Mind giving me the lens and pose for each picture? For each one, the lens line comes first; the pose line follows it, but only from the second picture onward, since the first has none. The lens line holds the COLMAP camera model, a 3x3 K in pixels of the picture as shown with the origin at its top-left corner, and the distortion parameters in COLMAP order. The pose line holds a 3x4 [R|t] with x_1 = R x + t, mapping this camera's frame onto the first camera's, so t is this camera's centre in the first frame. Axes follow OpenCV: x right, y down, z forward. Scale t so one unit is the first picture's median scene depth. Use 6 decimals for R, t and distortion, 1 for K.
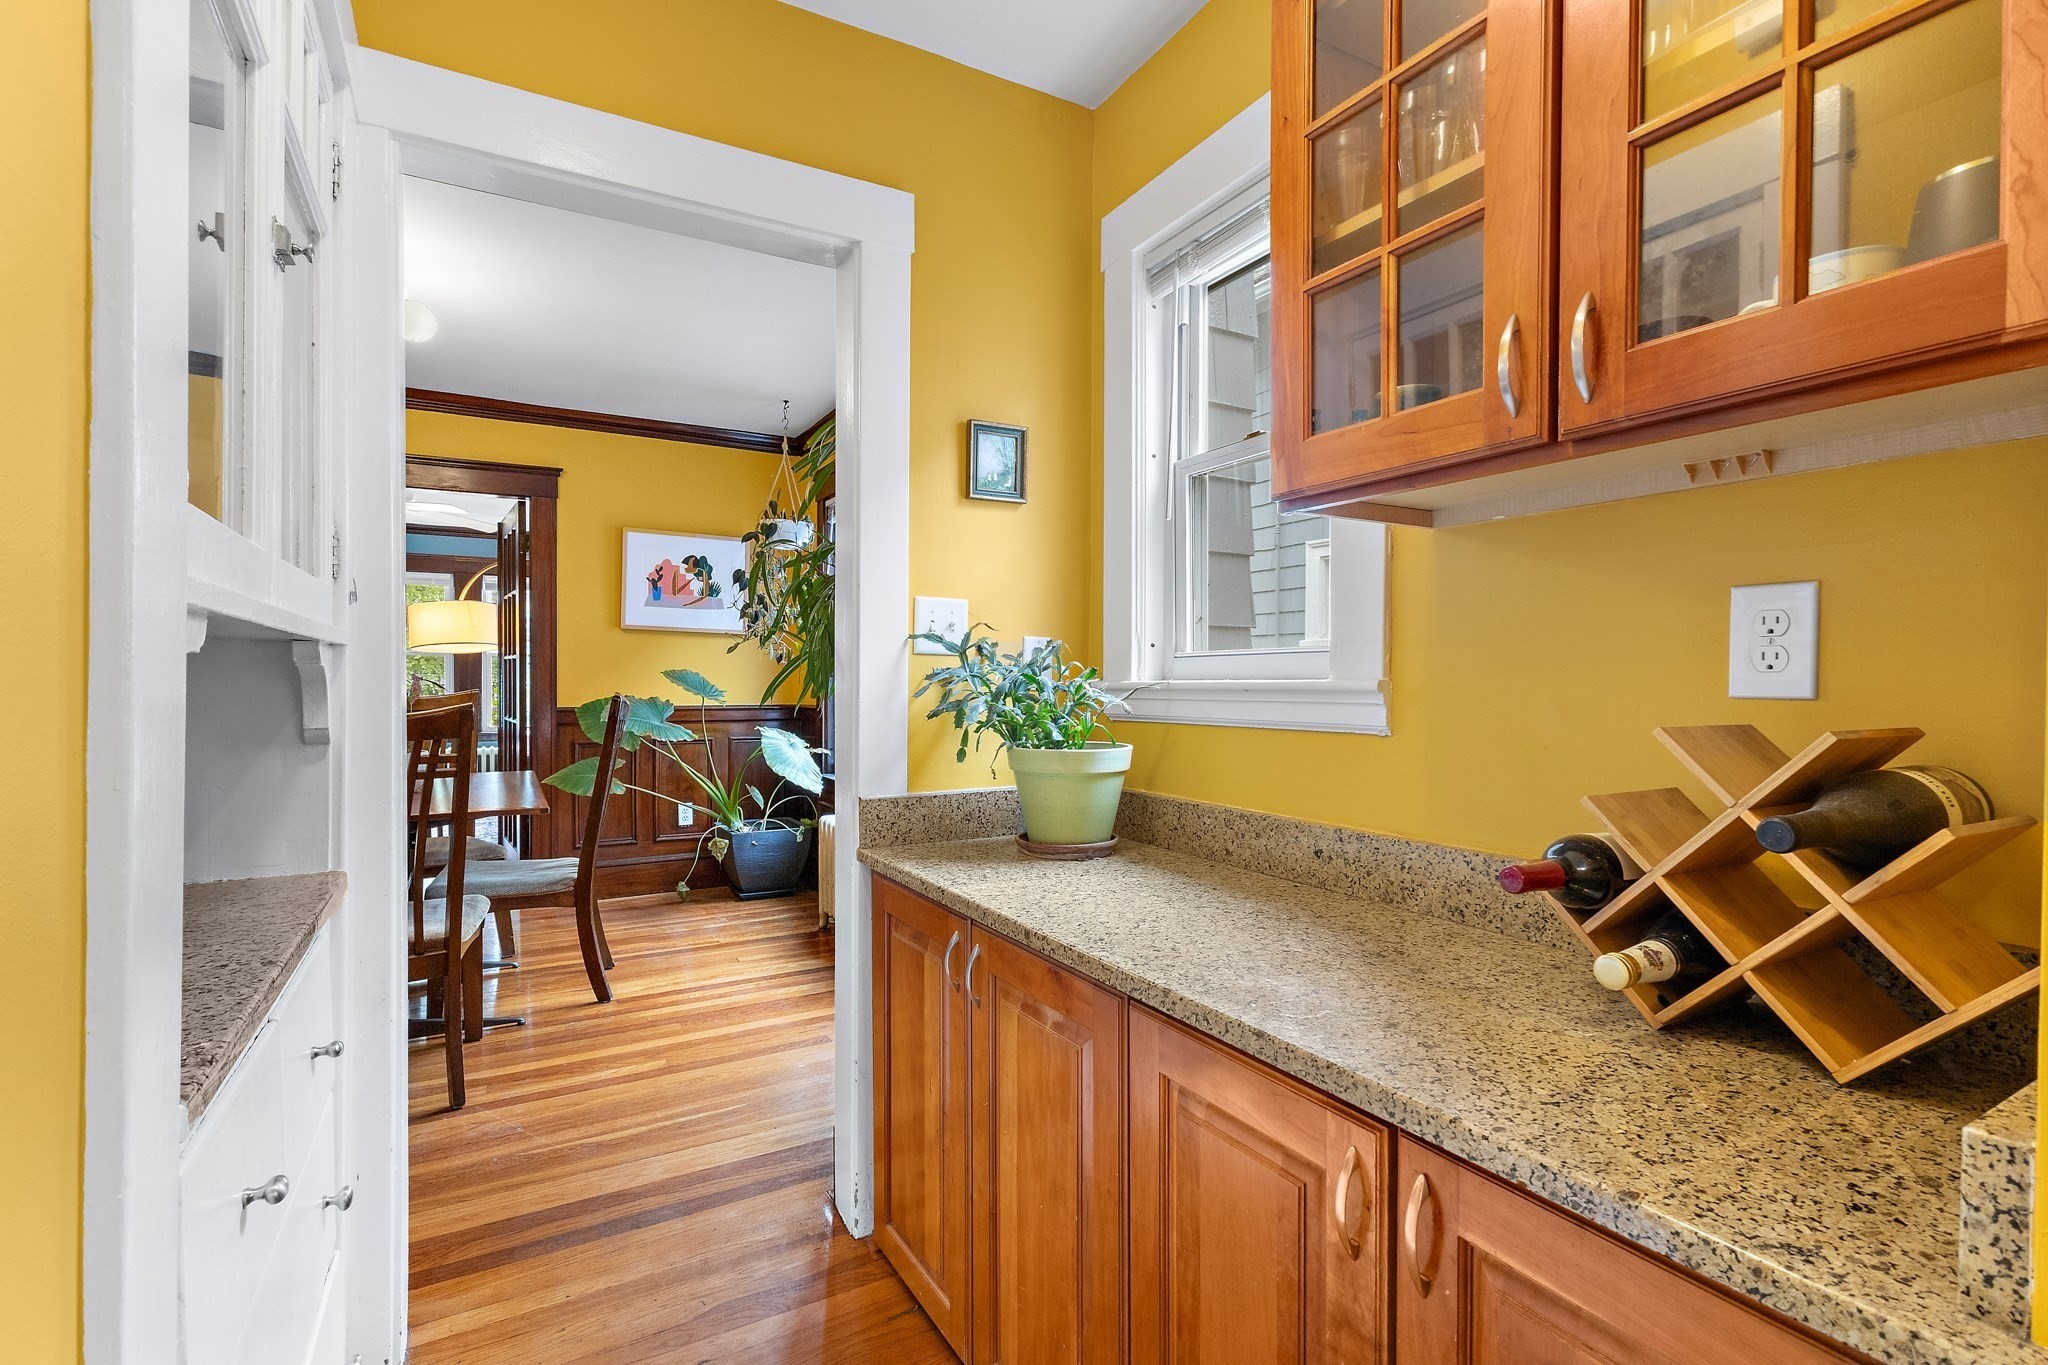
lens RADIAL K [[947.3, 0, 1024.6], [0, 947.3, 686.9], [0, 0, 1]] dist [0.000537, 0.002923]
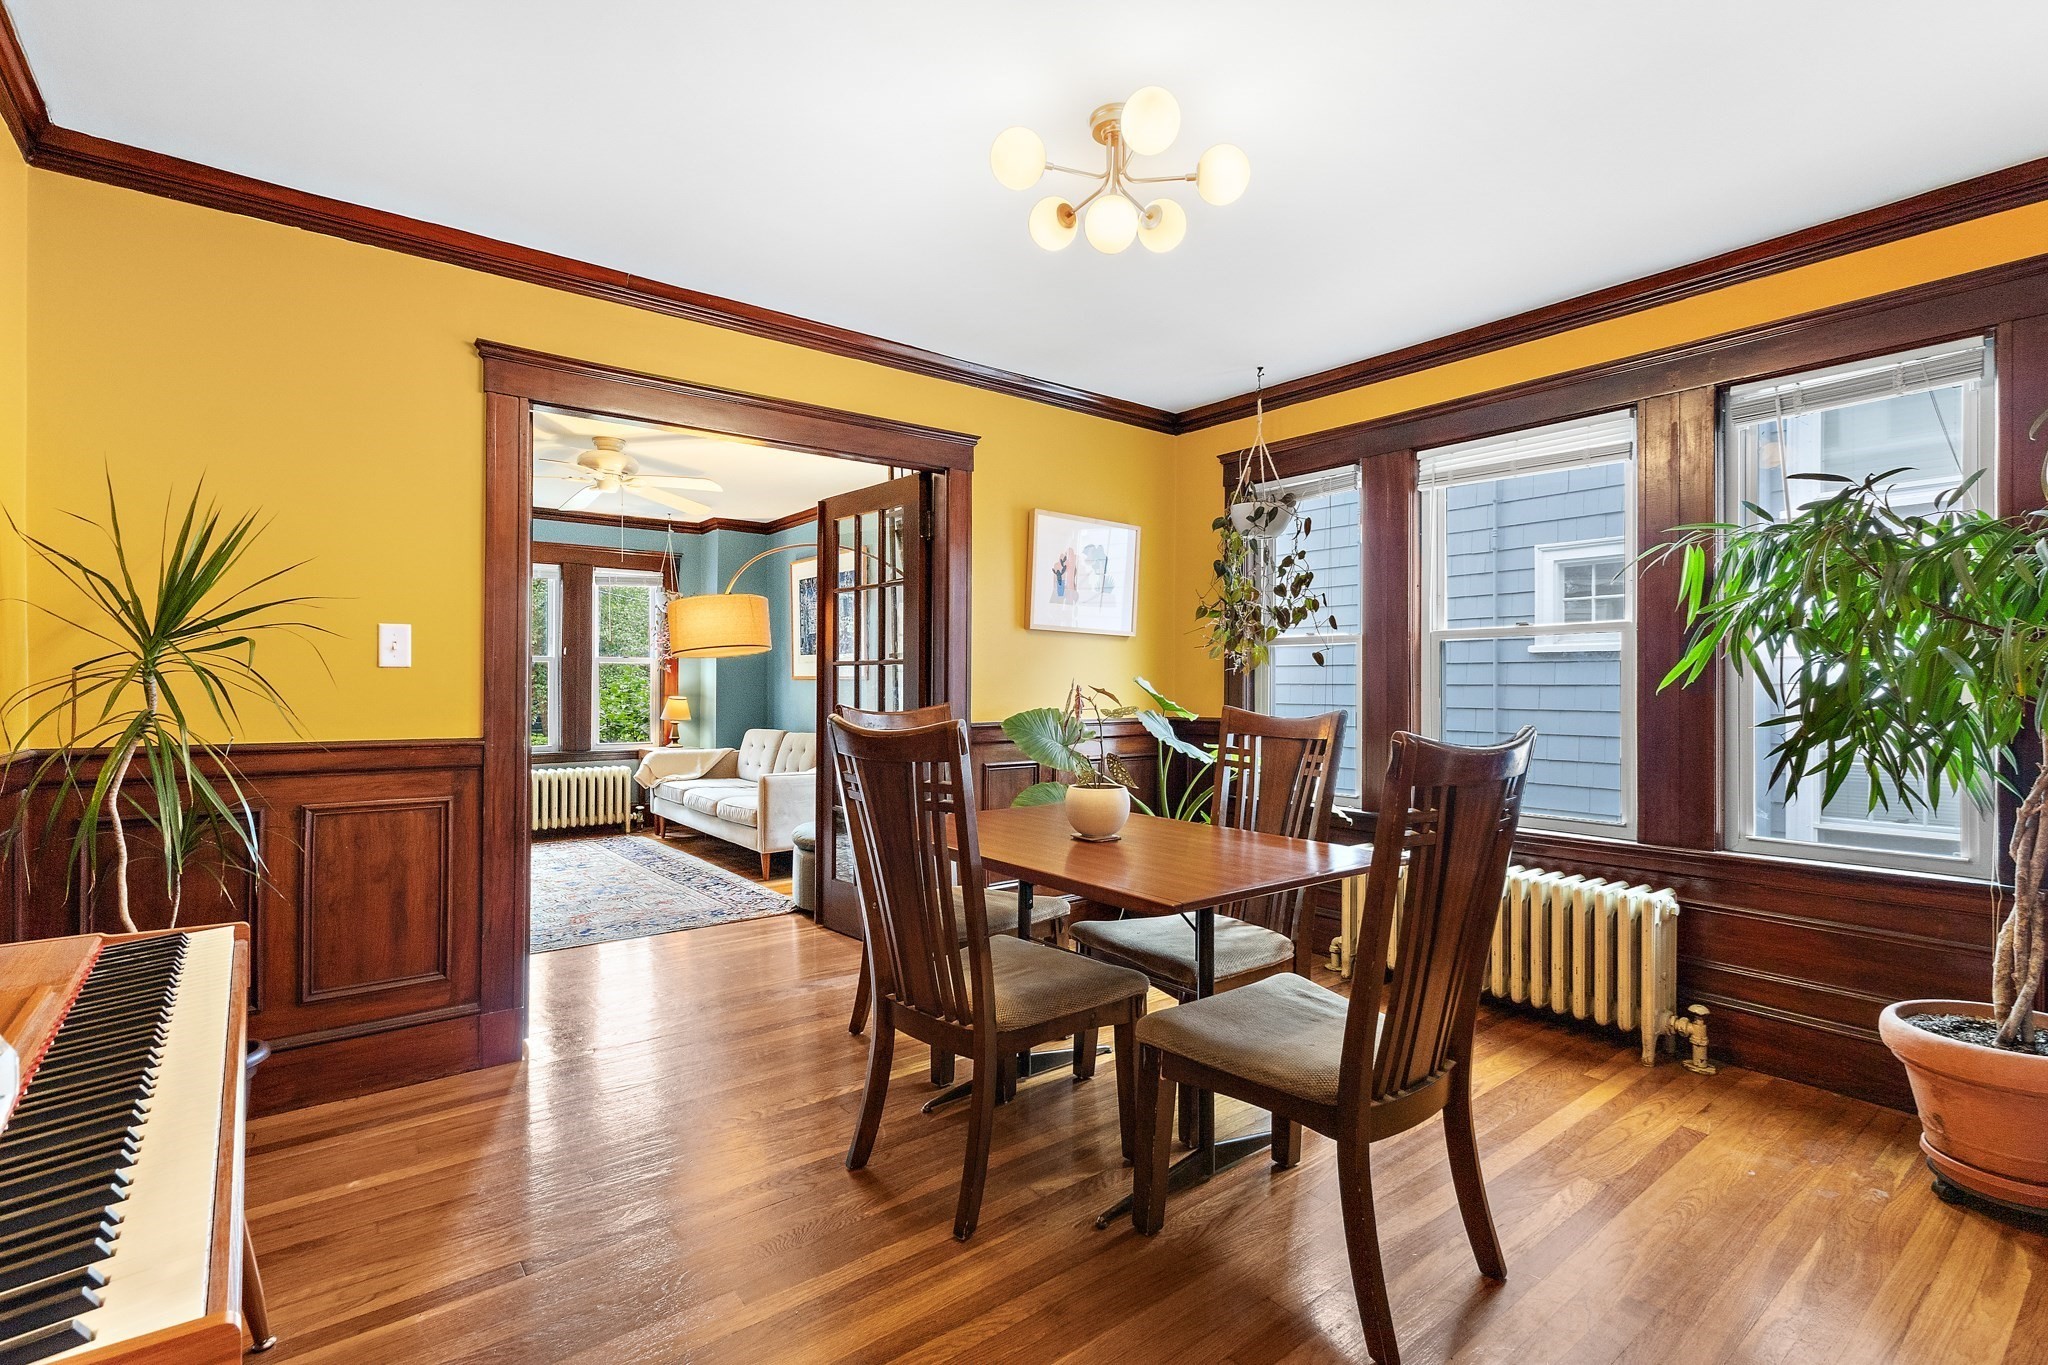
lens RADIAL K [[947.3, 0, 1030.8], [0, 947.3, 698.4], [0, 0, 1]] dist [0.000537, 0.002923]
pose [[0.992763, -0.004398, 0.120010, -0.526568], [0.004211, 0.999989, 0.001817, -0.000908], [-0.120017, -0.001299, 0.992771, 0.161787]]
